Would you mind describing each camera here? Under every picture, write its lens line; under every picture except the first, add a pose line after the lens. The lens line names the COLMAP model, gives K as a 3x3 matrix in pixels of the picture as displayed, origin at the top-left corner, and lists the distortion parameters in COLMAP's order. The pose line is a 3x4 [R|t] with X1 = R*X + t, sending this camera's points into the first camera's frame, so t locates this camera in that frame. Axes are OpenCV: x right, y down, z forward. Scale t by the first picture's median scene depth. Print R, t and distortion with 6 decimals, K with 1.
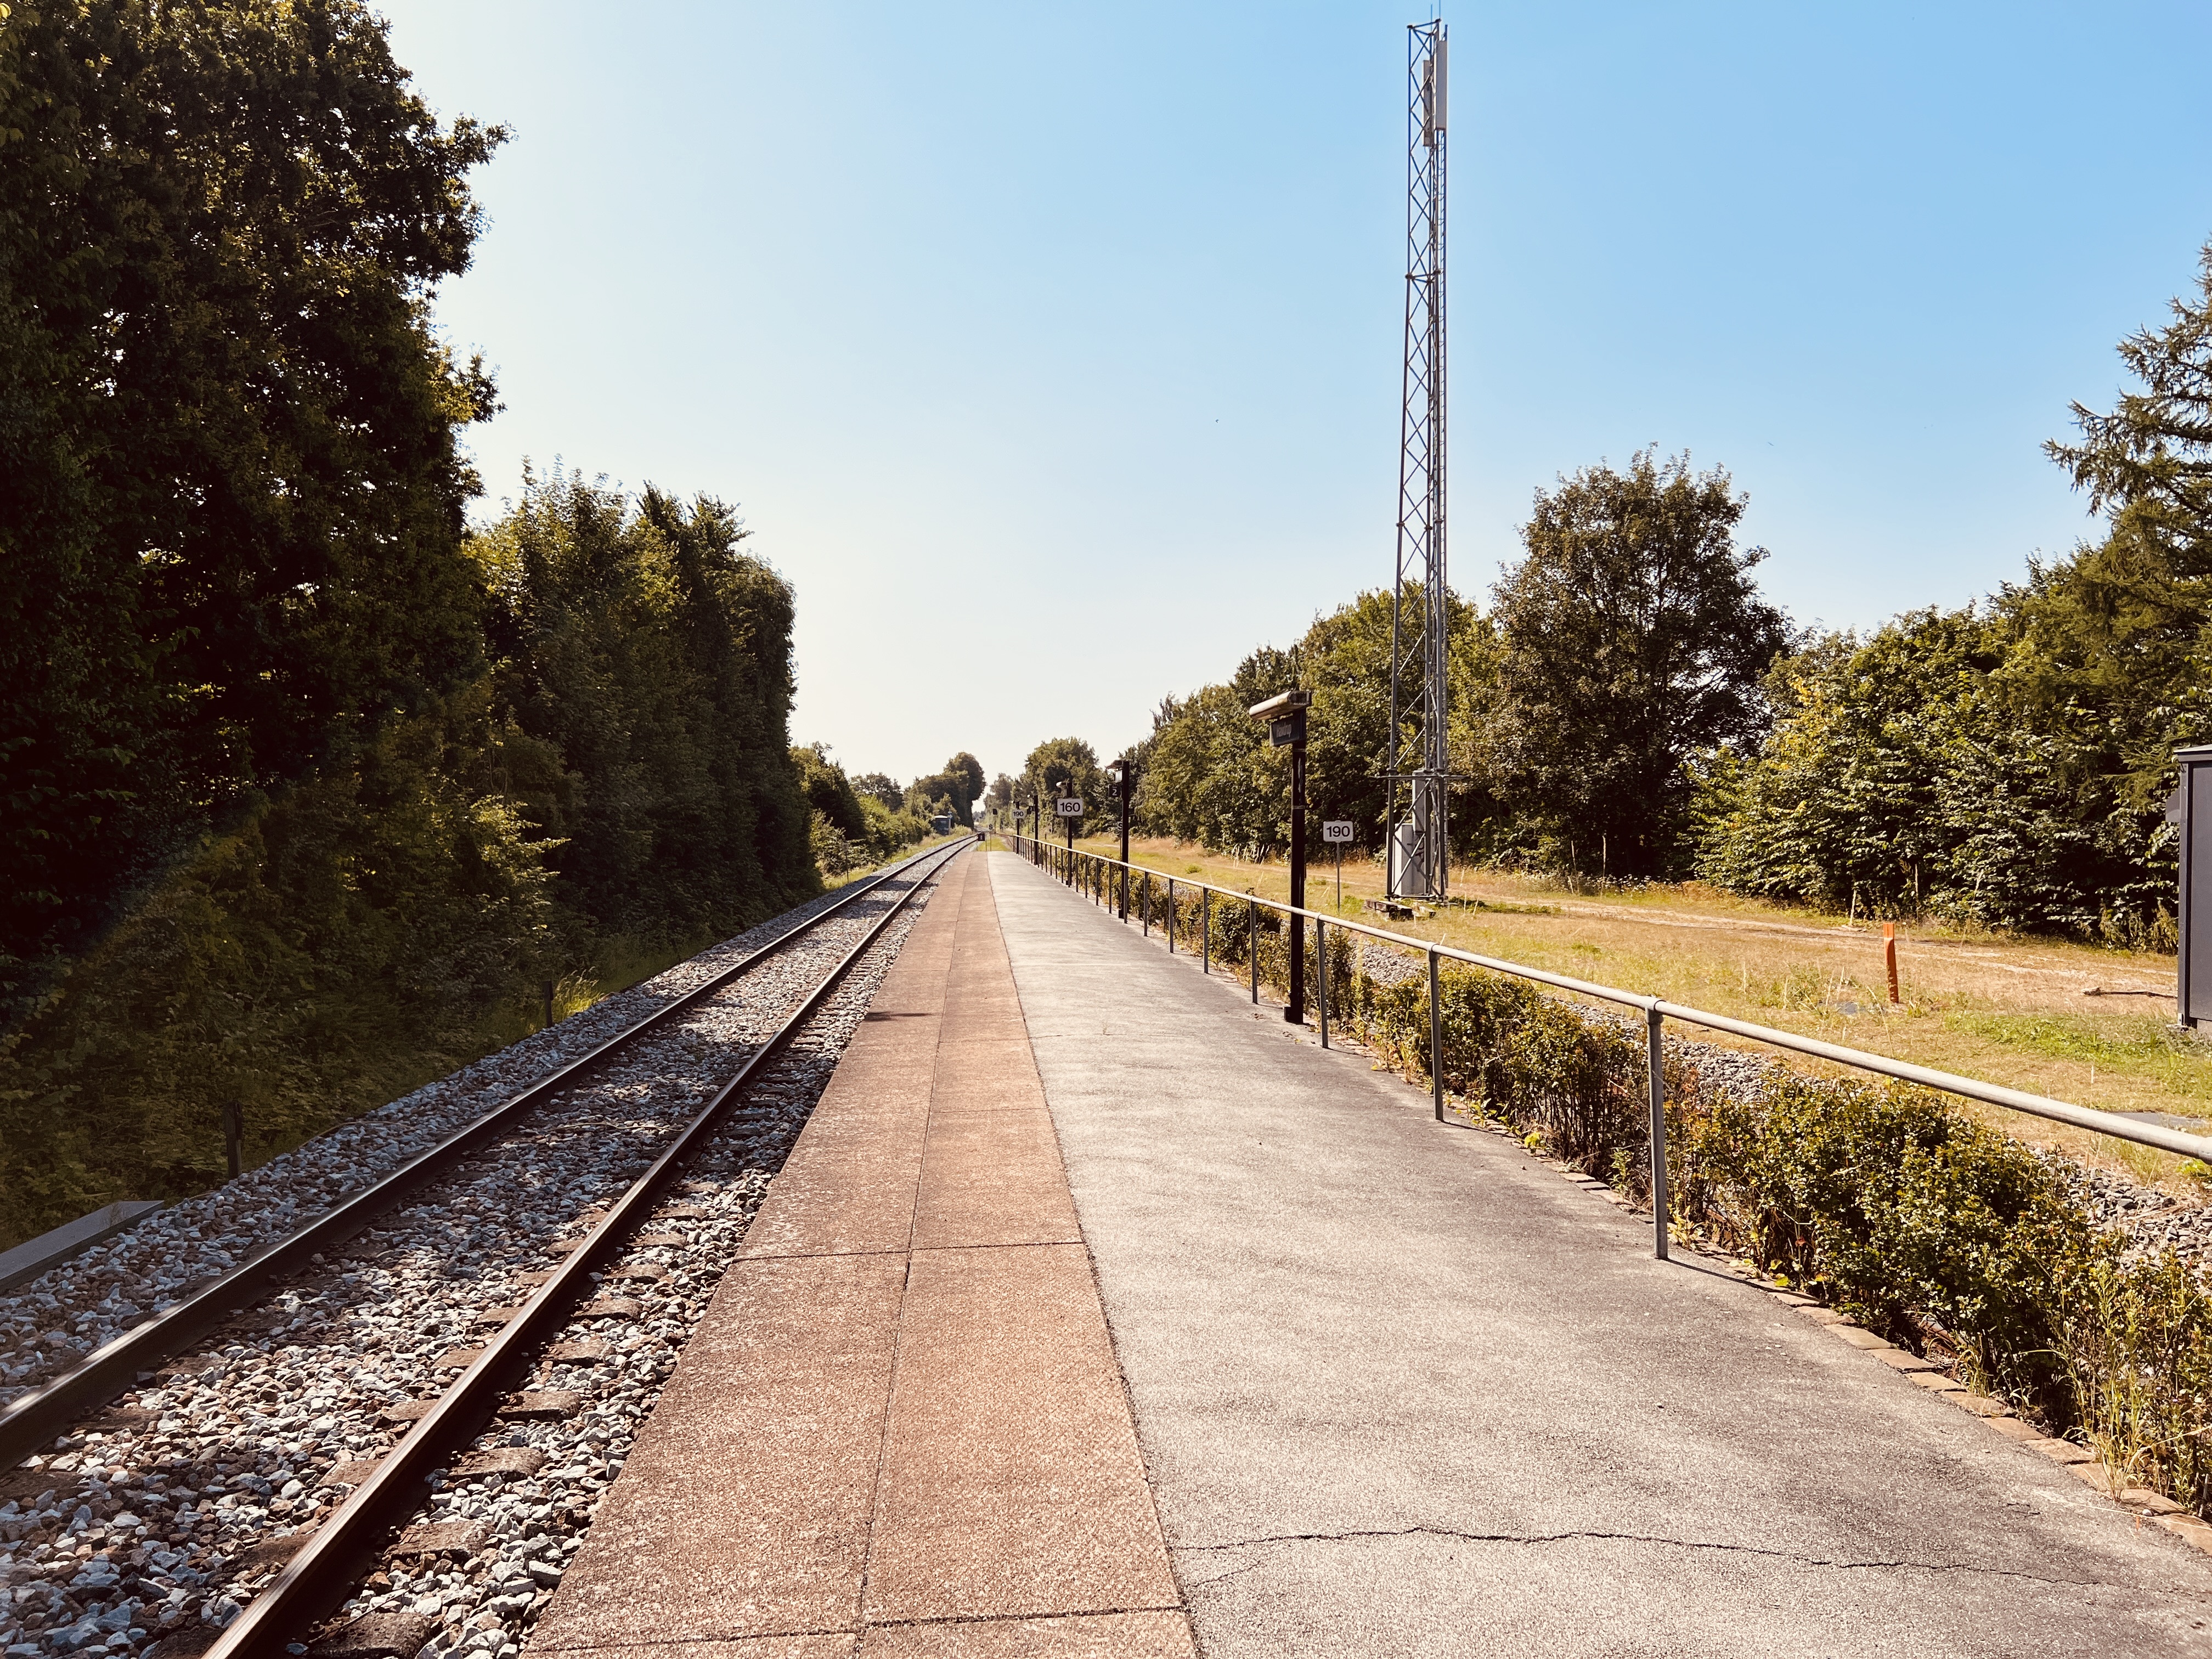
lens RADIAL K [[1634.5, 0, 1097.3], [0, 1634.5, 826.4], [0, 0, 1]] dist [0.072693, -0.101050]
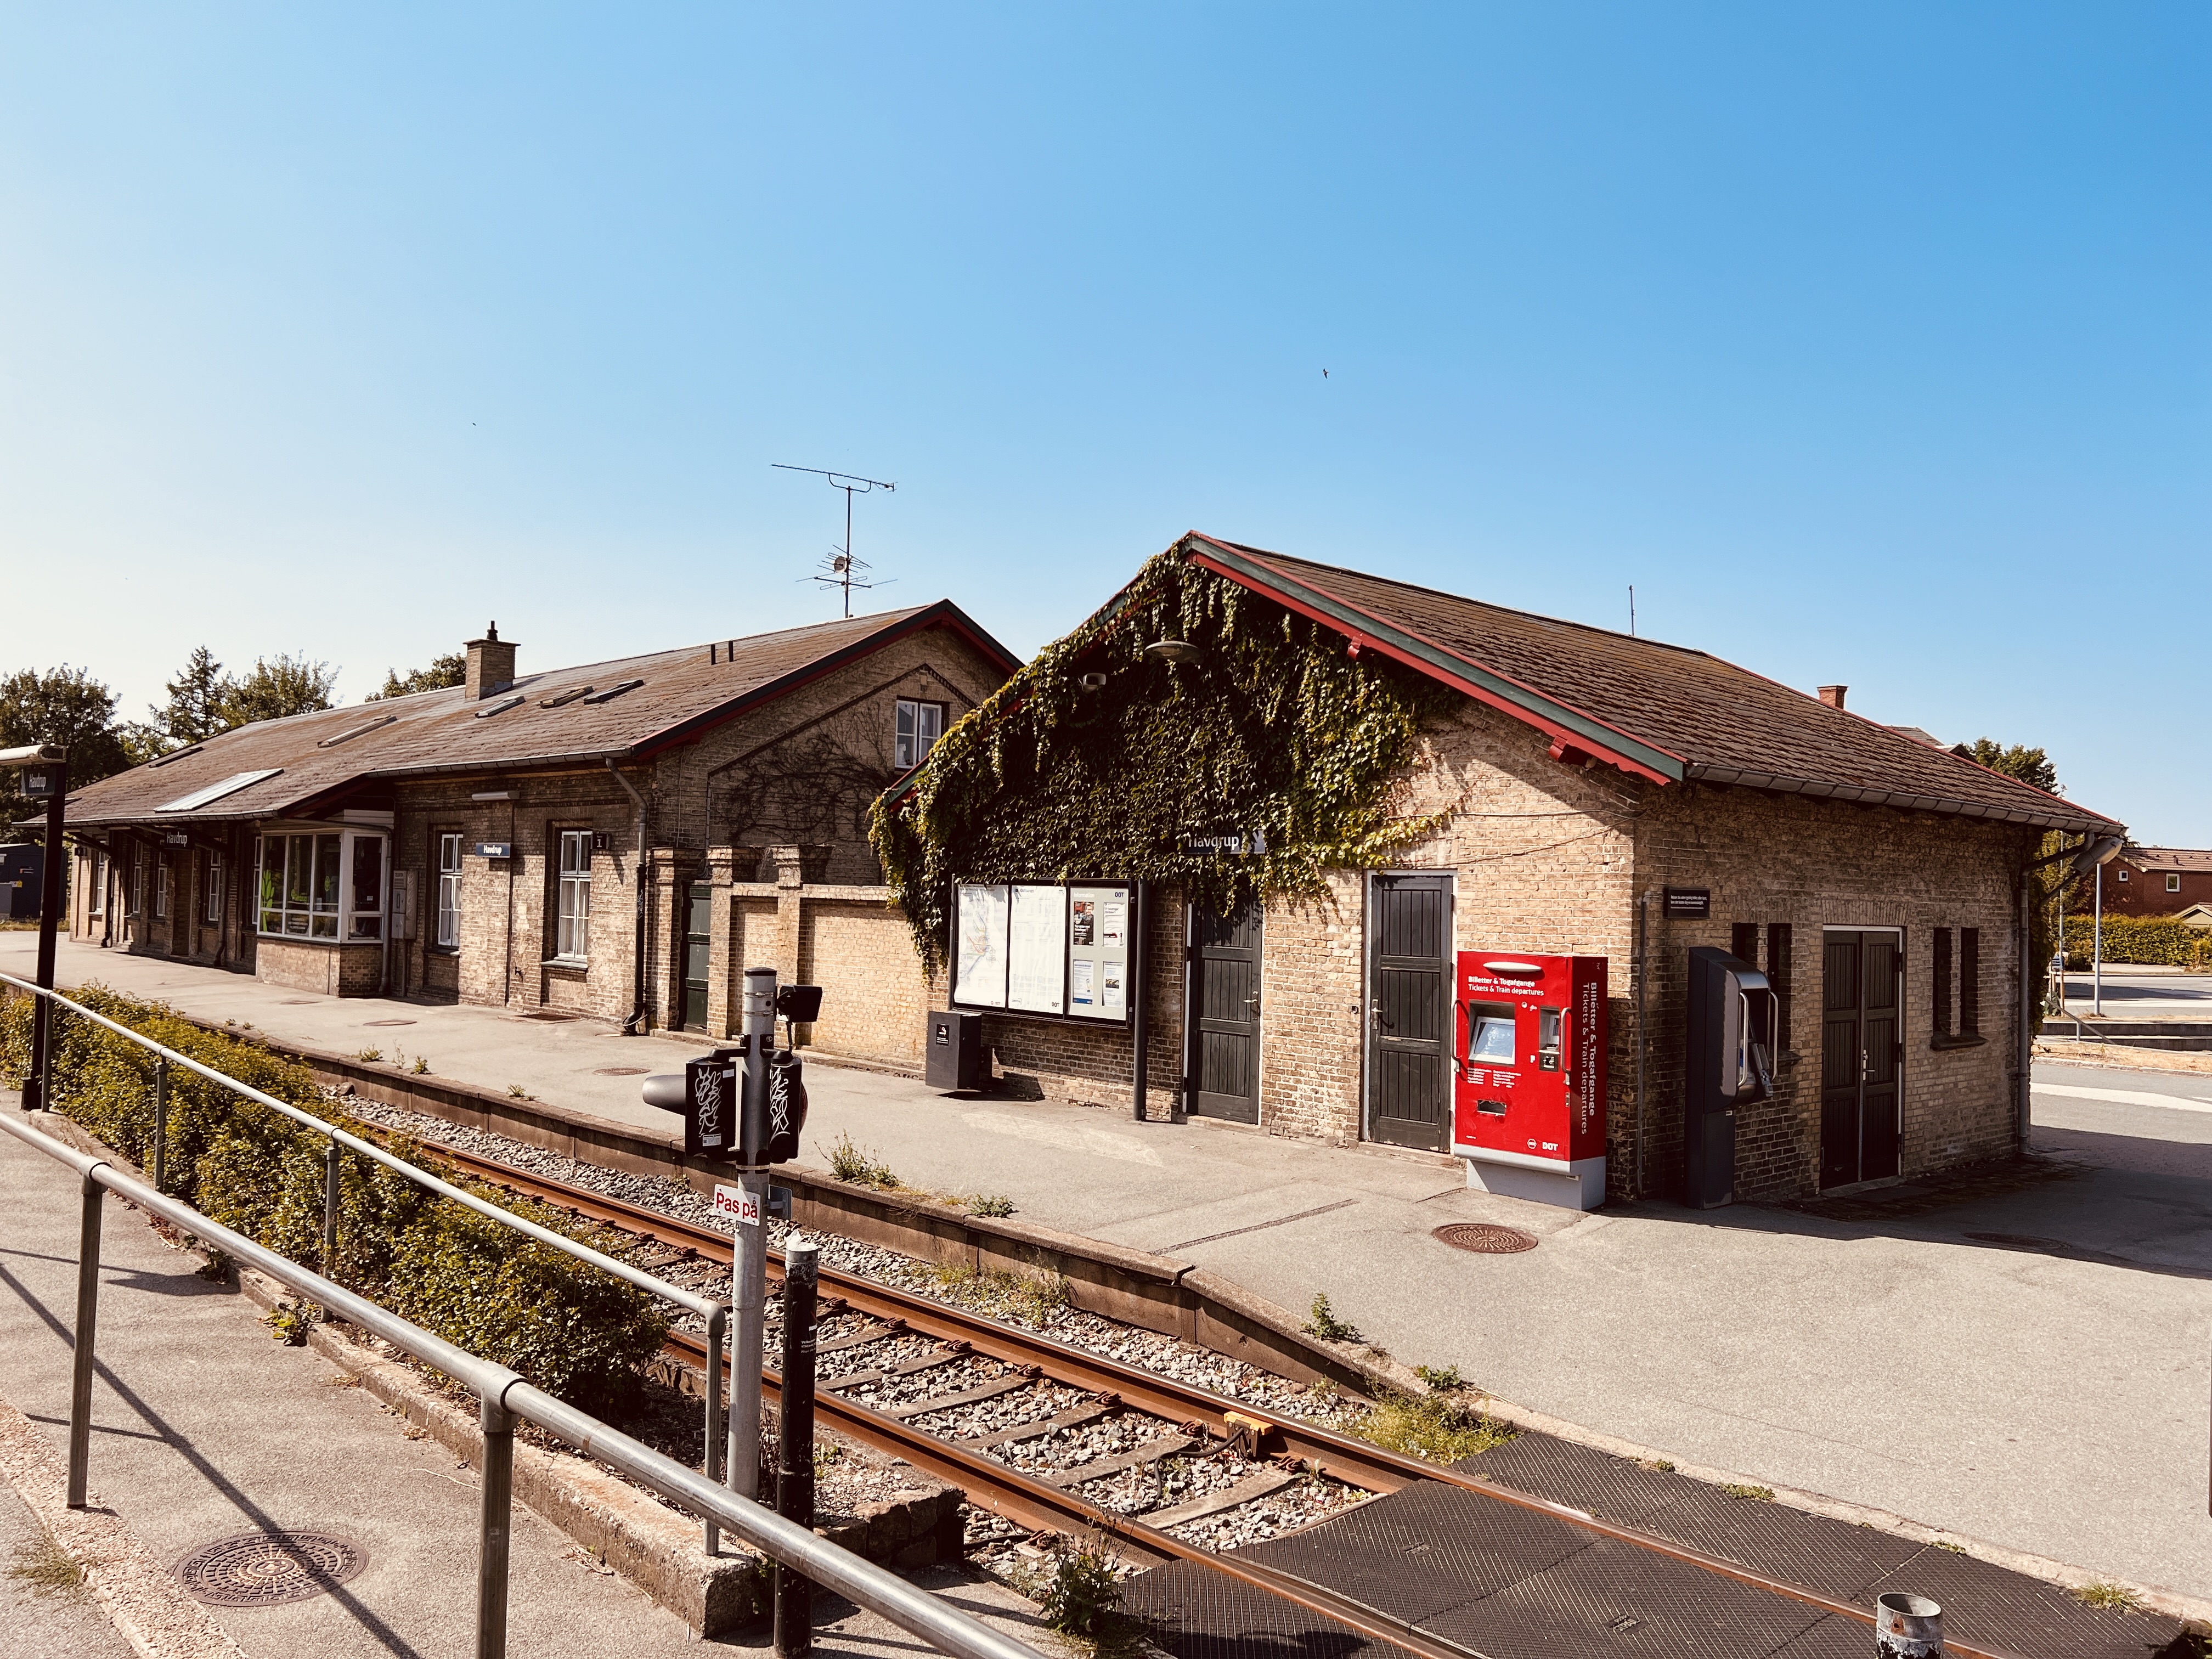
lens RADIAL K [[1634.5, 0, 1101.3], [0, 1634.5, 830.8], [0, 0, 1]] dist [0.072693, -0.101050]
pose [[0.780460, 0.043958, 0.623659, 0.035544], [-0.024542, 0.998910, -0.039695, 0.000654], [-0.624724, 0.015674, 0.780688, -0.434890]]
